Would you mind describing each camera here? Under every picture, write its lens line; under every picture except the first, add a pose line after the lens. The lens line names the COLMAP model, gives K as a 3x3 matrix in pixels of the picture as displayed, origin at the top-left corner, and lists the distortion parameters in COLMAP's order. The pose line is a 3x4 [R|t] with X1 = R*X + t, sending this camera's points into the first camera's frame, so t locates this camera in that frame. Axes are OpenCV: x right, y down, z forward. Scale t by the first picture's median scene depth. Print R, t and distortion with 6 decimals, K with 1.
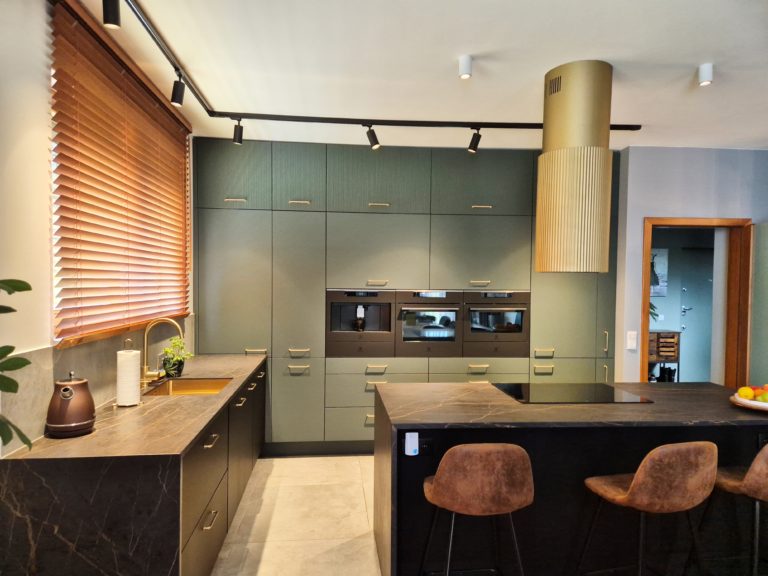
lens RADIAL K [[508.8, 0, 379.4], [0, 508.8, 290.8], [0, 0, 1]] dist [0.082433, -0.069659]
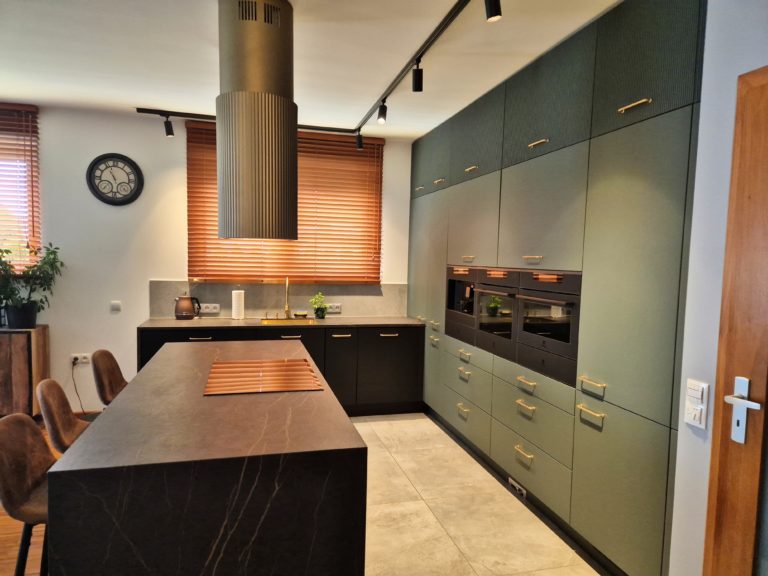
lens RADIAL K [[508.8, 0, 379.4], [0, 508.8, 290.8], [0, 0, 1]] dist [0.082433, -0.069659]
pose [[0.164932, 0.059617, -0.984502, 0.918538], [-0.034609, 0.997907, 0.054631, -0.003538], [0.985698, 0.025062, 0.166650, 0.766548]]
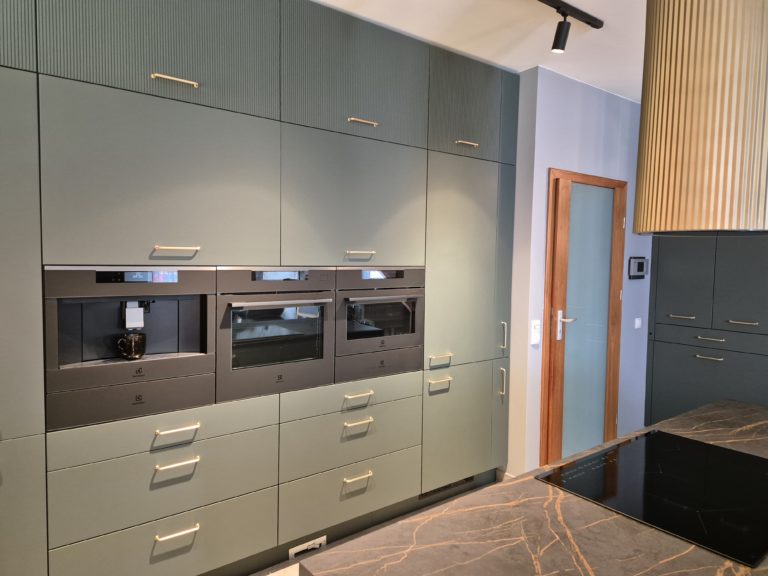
lens RADIAL K [[508.8, 0, 379.4], [0, 508.8, 290.8], [0, 0, 1]] dist [0.082433, -0.069659]
pose [[0.845325, -0.031776, 0.533306, -0.106812], [0.002631, 0.998465, 0.055321, -0.006434], [-0.534245, -0.045361, 0.844112, 0.548659]]
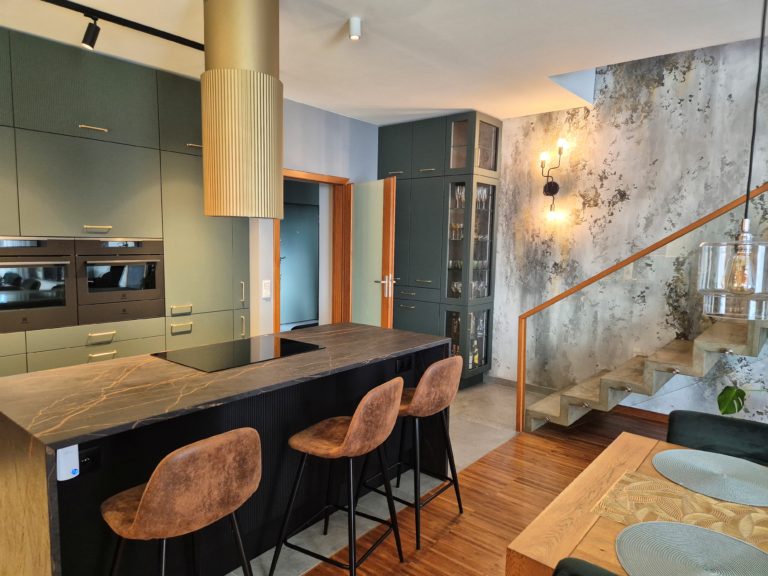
lens RADIAL K [[508.8, 0, 379.4], [0, 508.8, 290.8], [0, 0, 1]] dist [0.082433, -0.069659]
pose [[0.703748, -0.066225, 0.707357, -0.073261], [-0.001053, 0.995548, 0.094253, 0.005009], [-0.710449, -0.067075, 0.700545, 0.152278]]
